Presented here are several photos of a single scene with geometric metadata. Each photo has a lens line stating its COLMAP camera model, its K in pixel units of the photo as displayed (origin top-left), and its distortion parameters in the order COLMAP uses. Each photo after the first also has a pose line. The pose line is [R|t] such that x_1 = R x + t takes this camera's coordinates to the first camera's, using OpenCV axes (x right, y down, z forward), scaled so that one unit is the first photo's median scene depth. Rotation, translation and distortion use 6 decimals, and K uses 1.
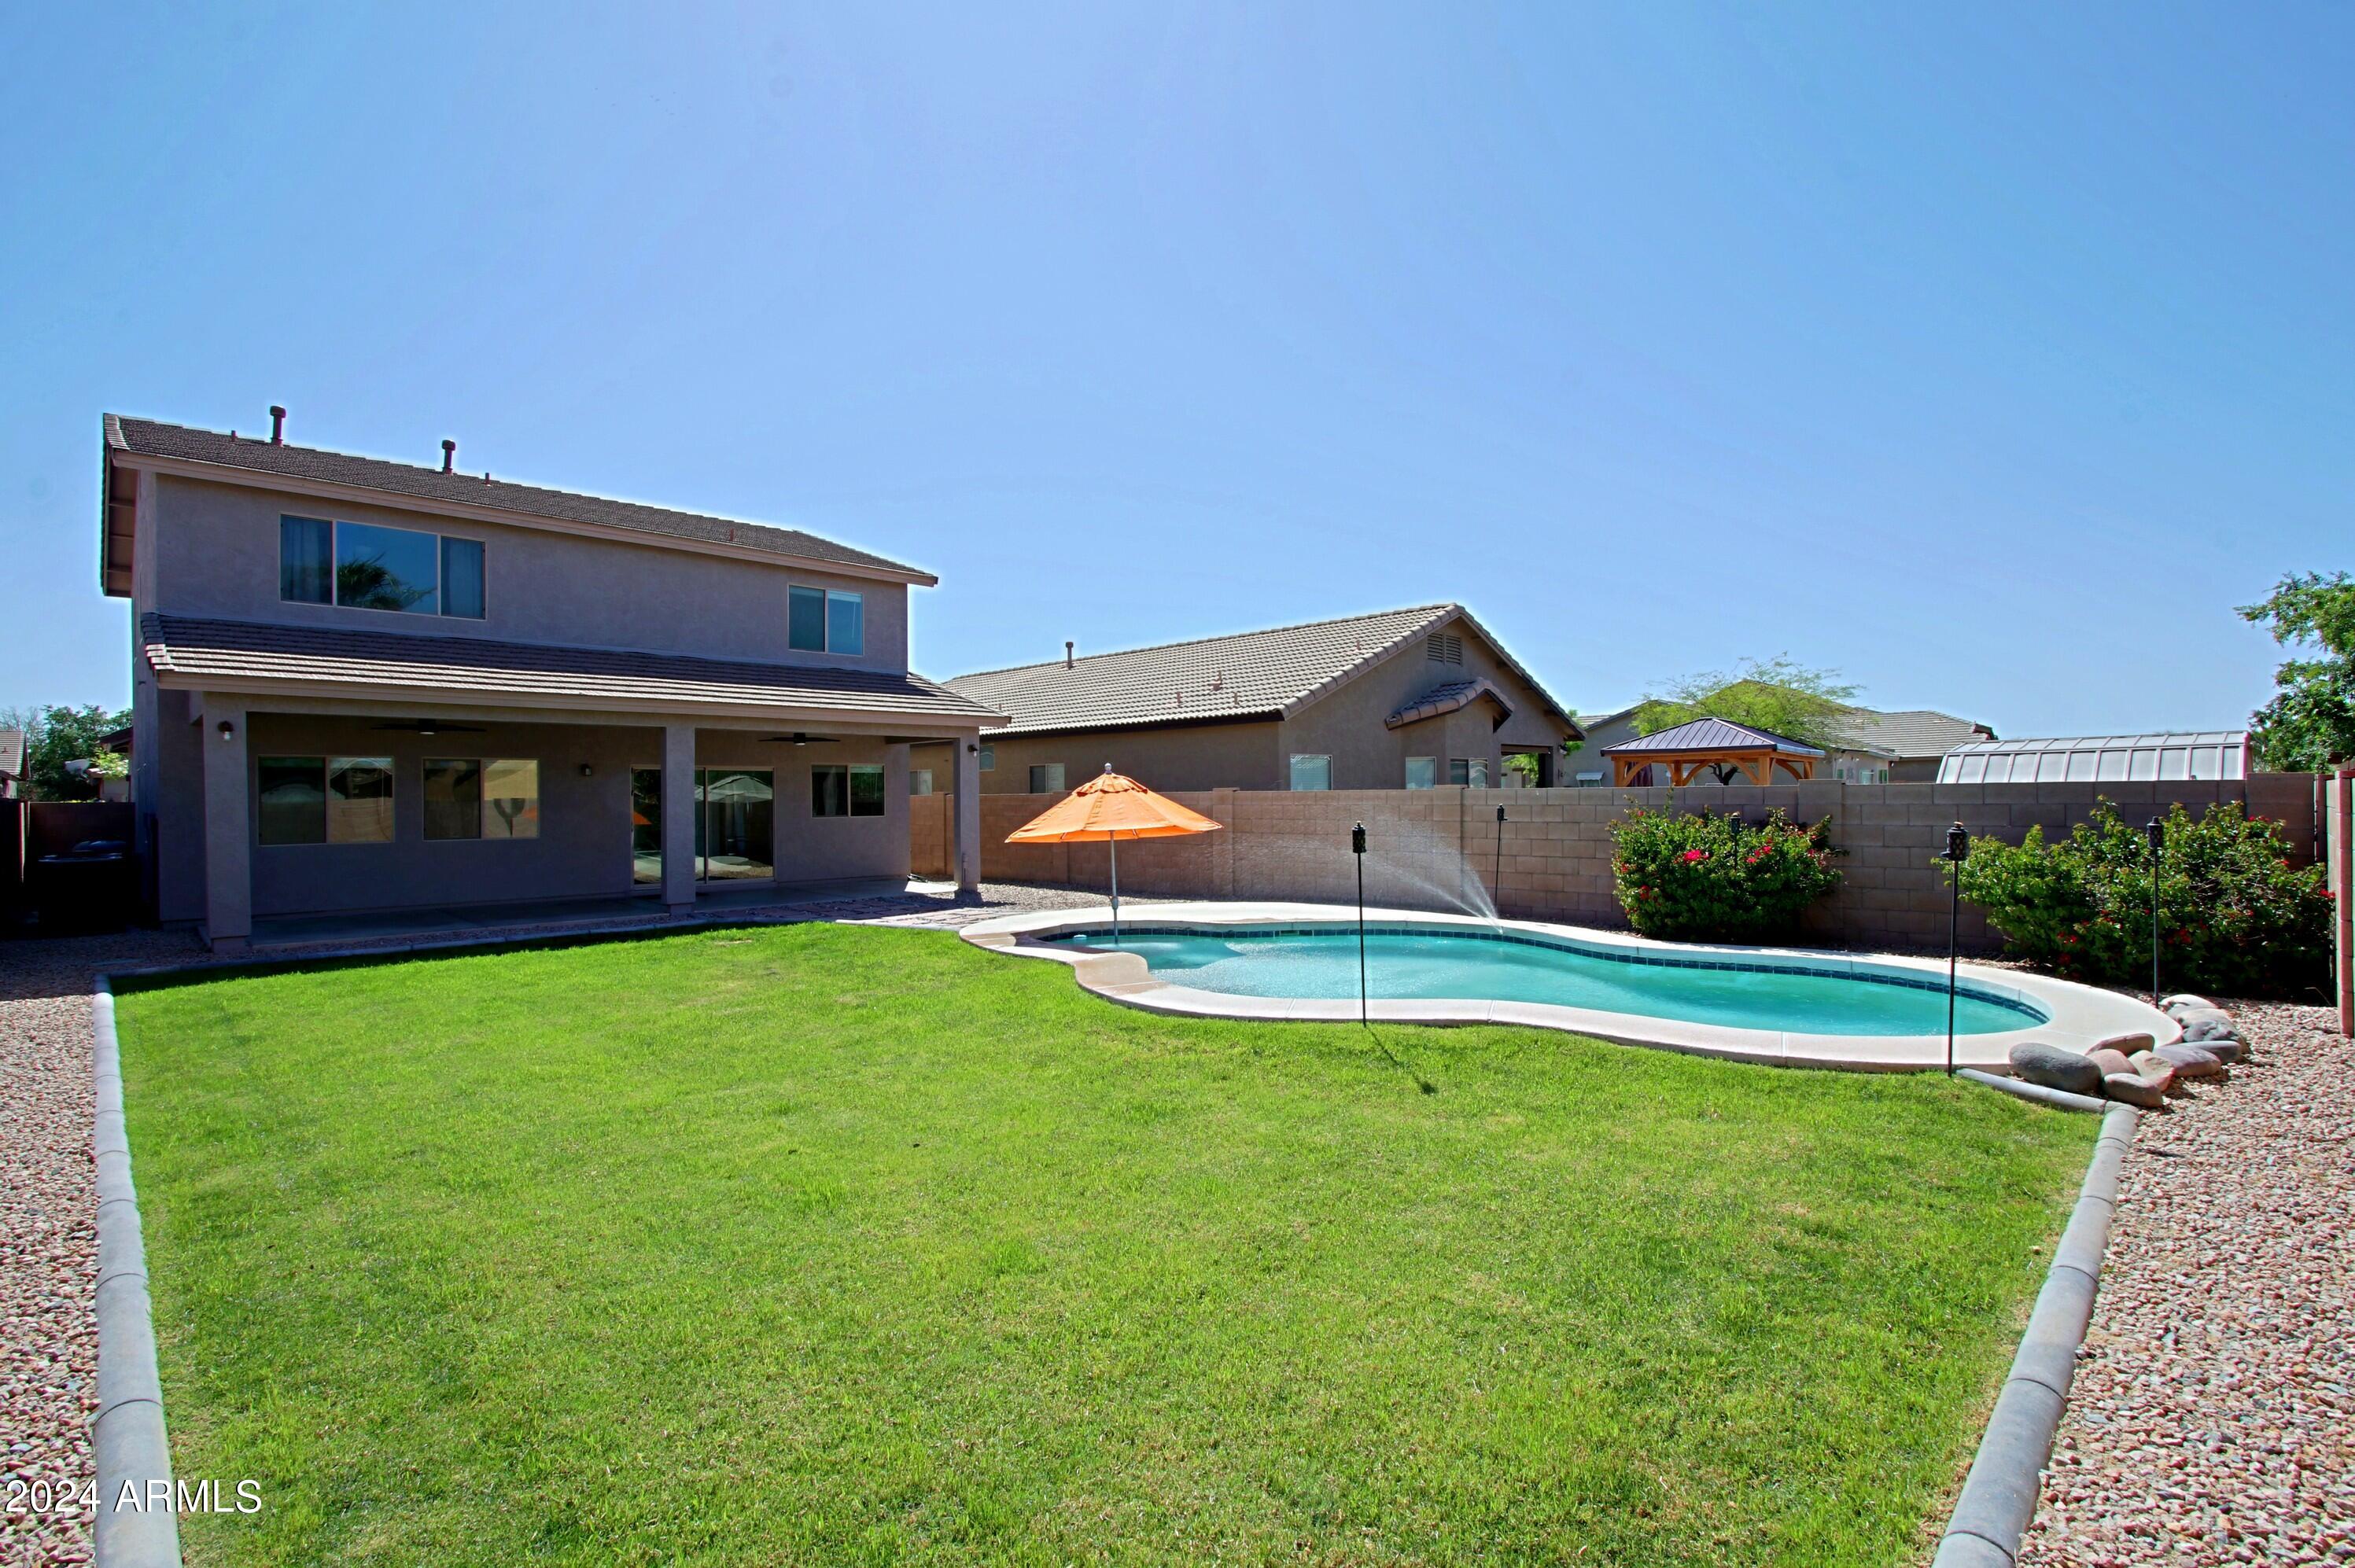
lens RADIAL K [[1103.5, 0, 1177.5], [0, 1103.5, 784.0], [0, 0, 1]] dist [-0.001837, -0.000833]
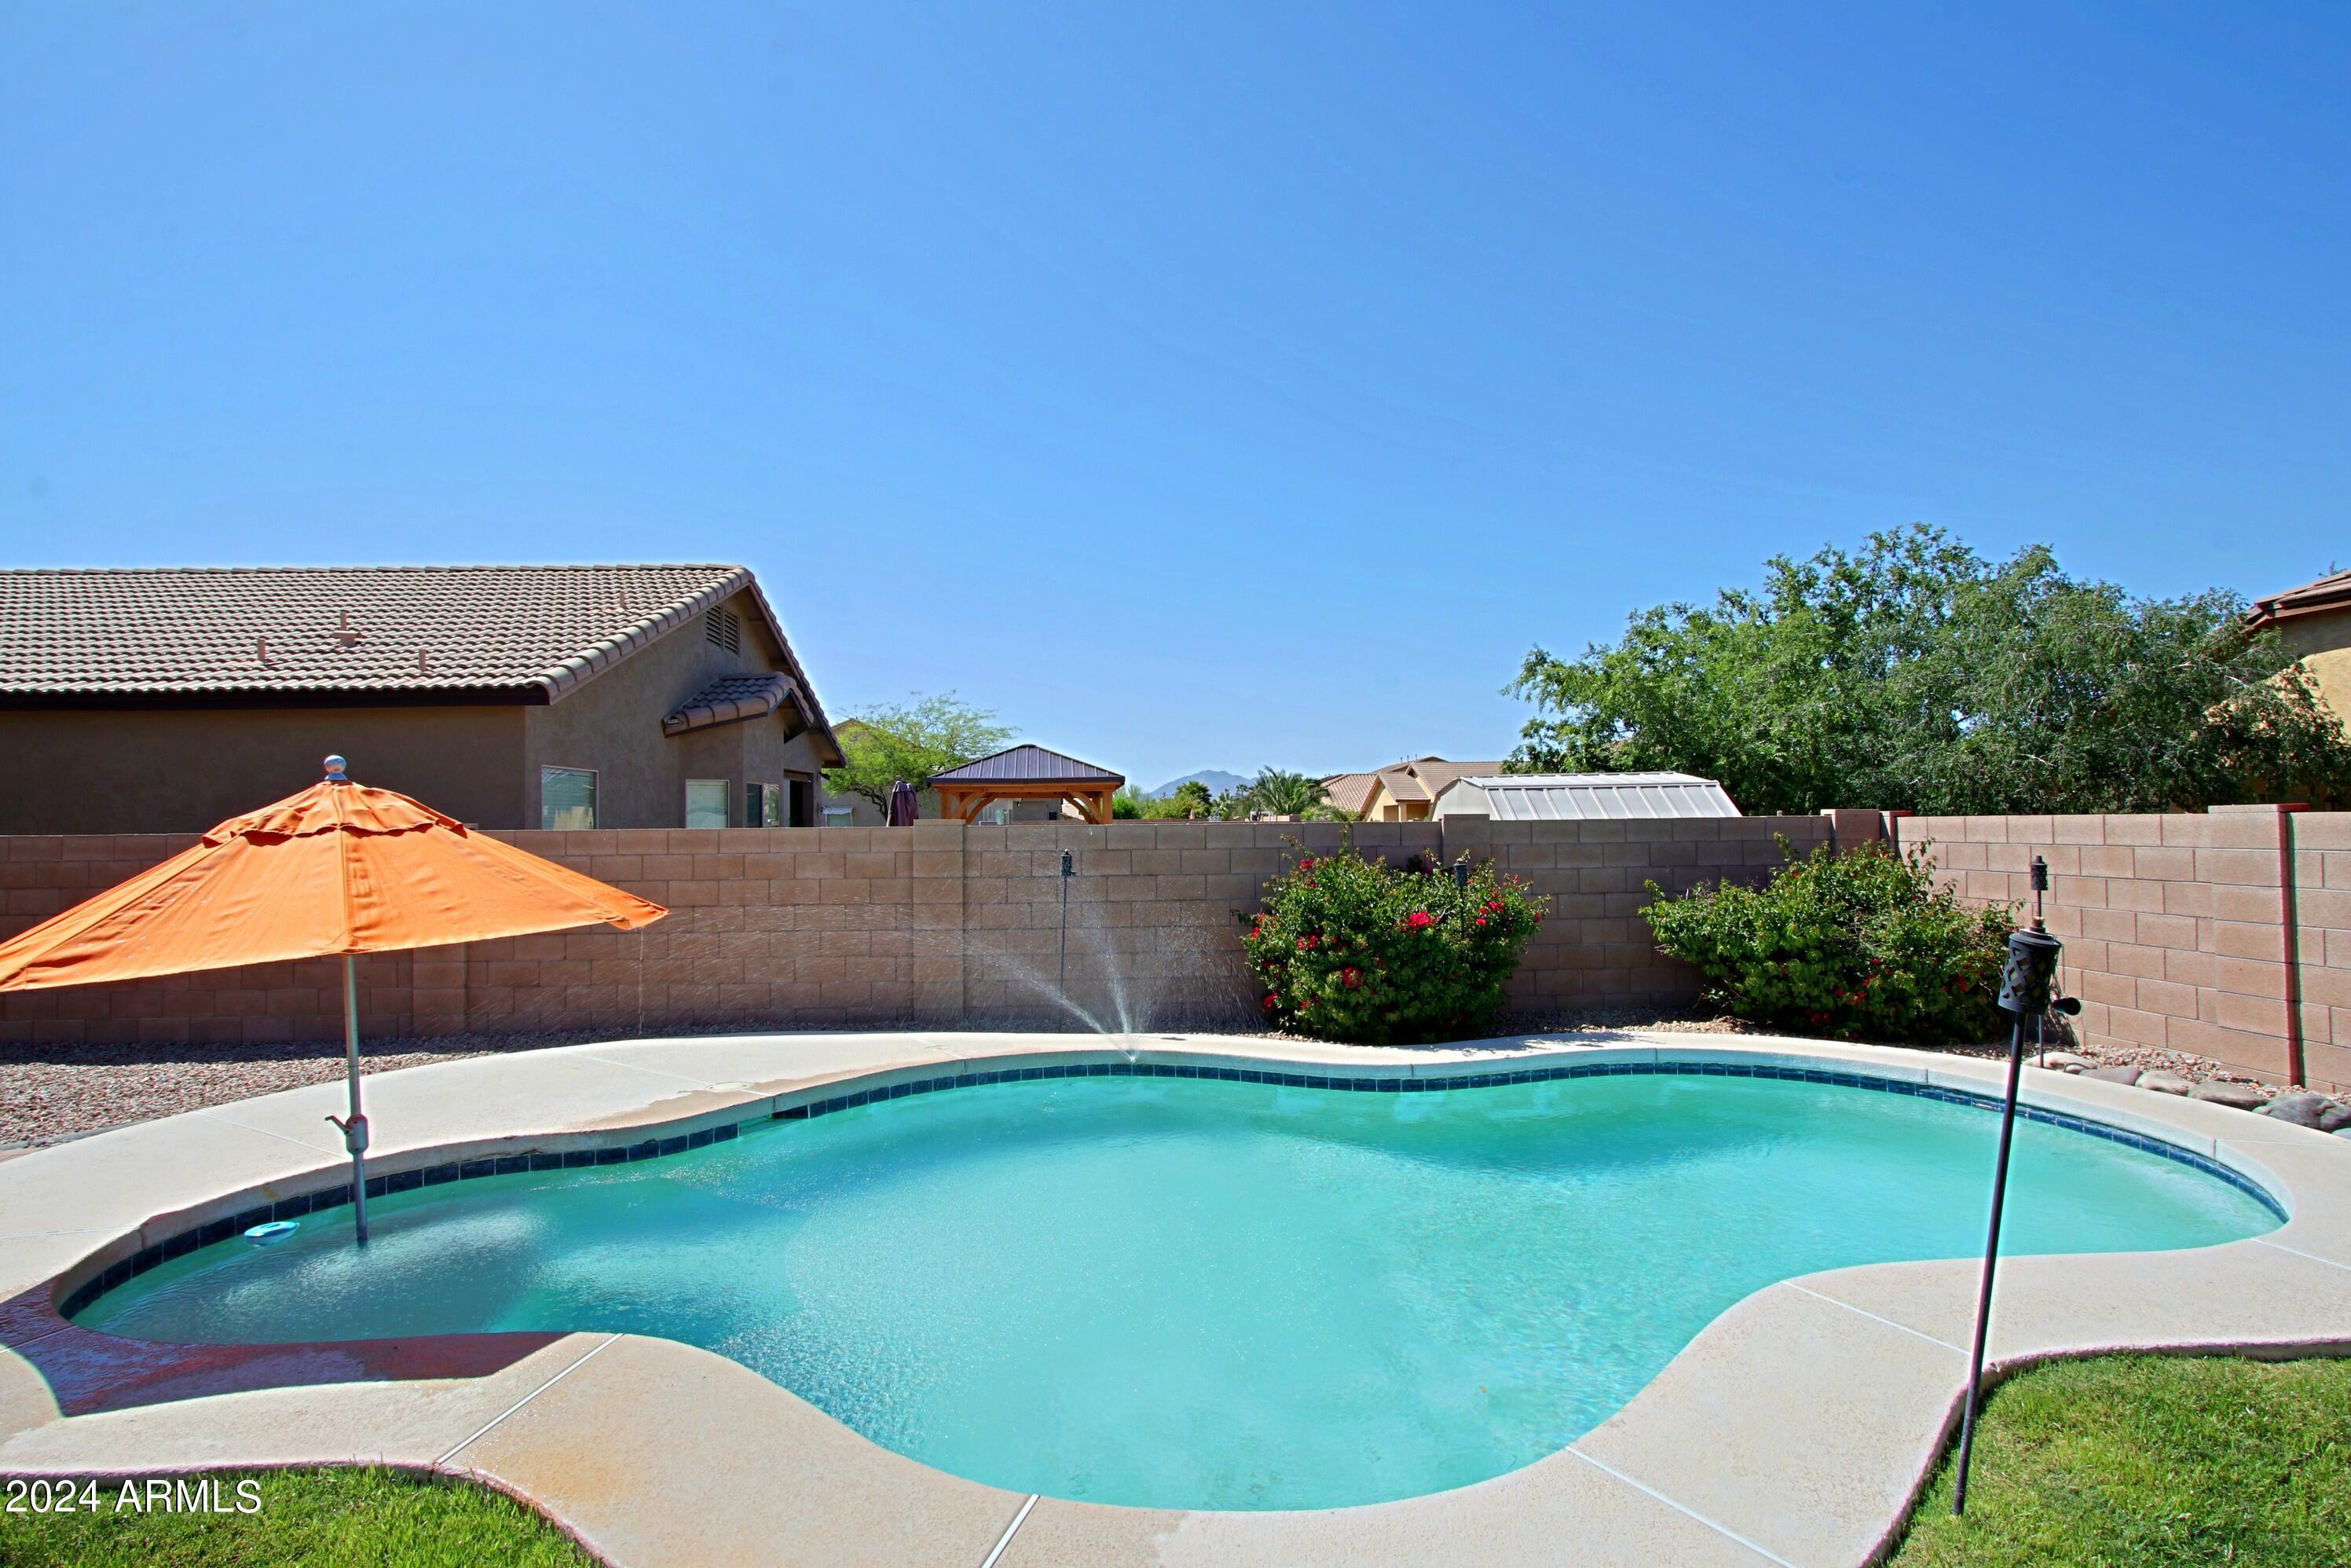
lens RADIAL K [[1108.5, 0, 1175.5], [0, 1108.5, 784.0], [0, 0, 1]] dist [-0.010112, 0.000351]
pose [[0.678641, 0.029275, 0.733887, -0.102929], [-0.002923, 0.999305, -0.037159, 0.003325], [-0.734464, 0.023072, 0.678255, 0.398891]]
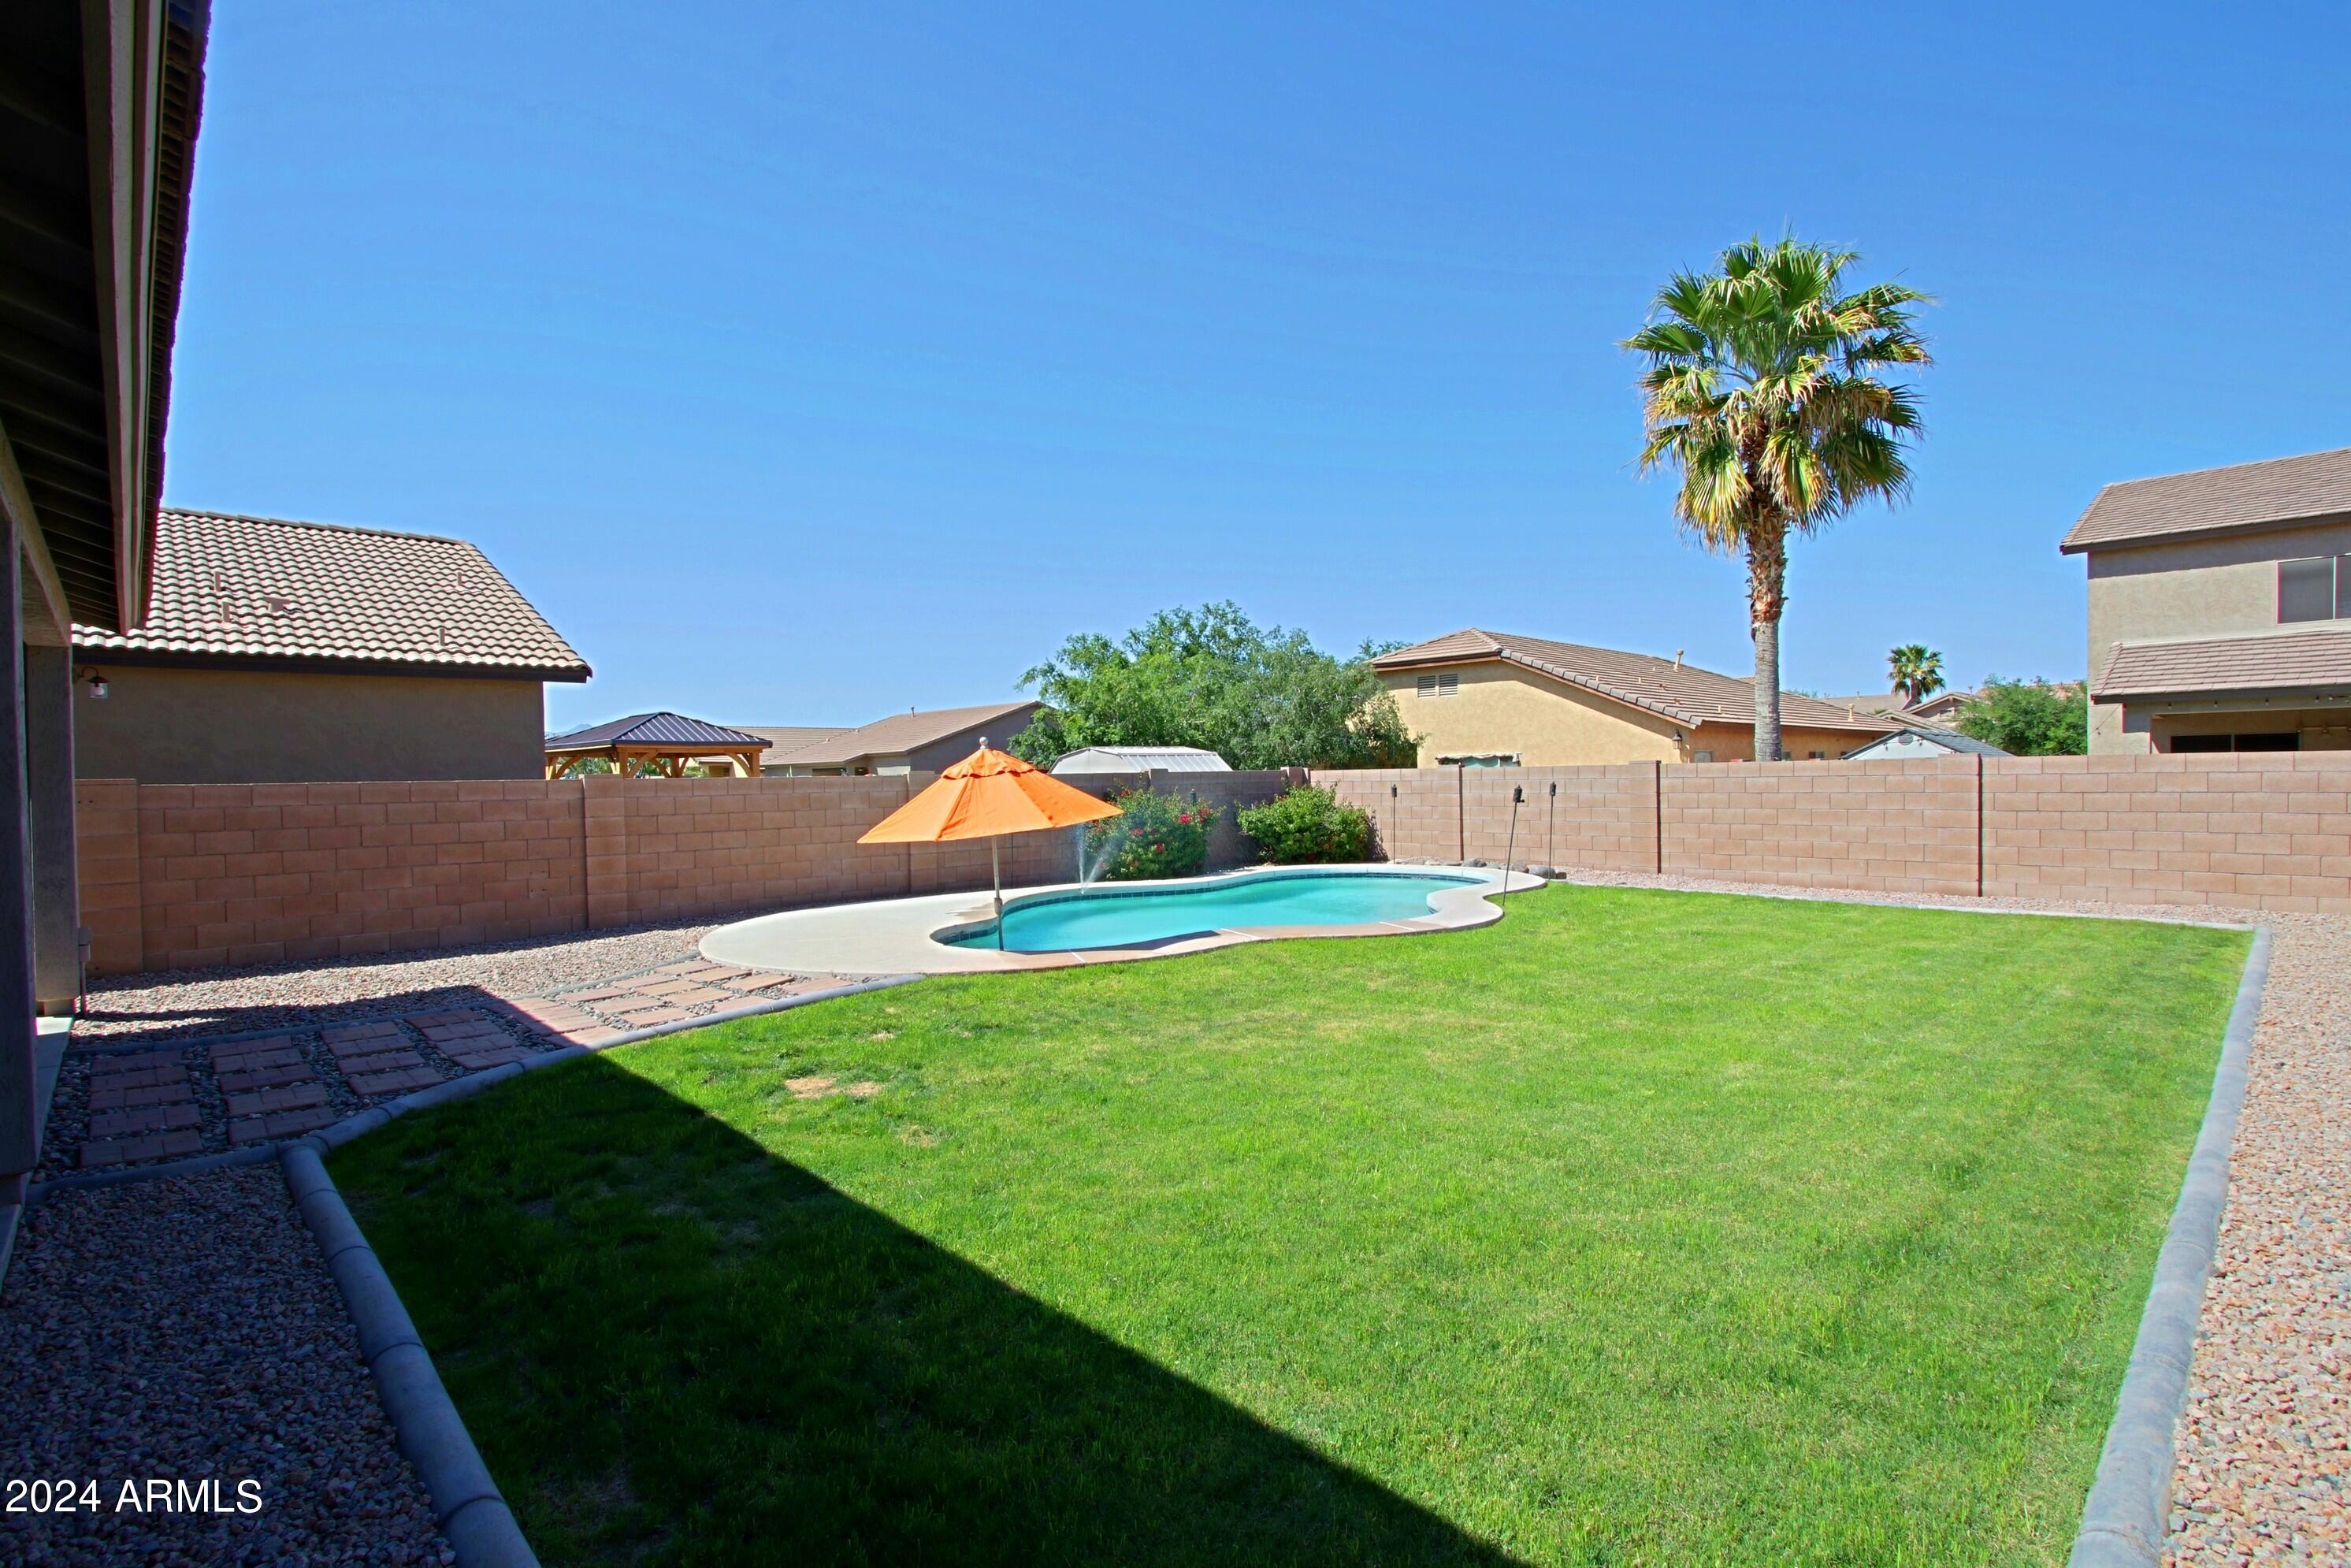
lens RADIAL K [[1113.5, 0, 1175.5], [0, 1113.5, 784.0], [0, 0, 1]] dist [-0.022376, 0.010910]
pose [[0.027484, 0.002243, 0.999620, -0.645297], [0.006514, 0.999976, -0.002423, 0.014323], [-0.999601, 0.006578, 0.027468, 0.613677]]
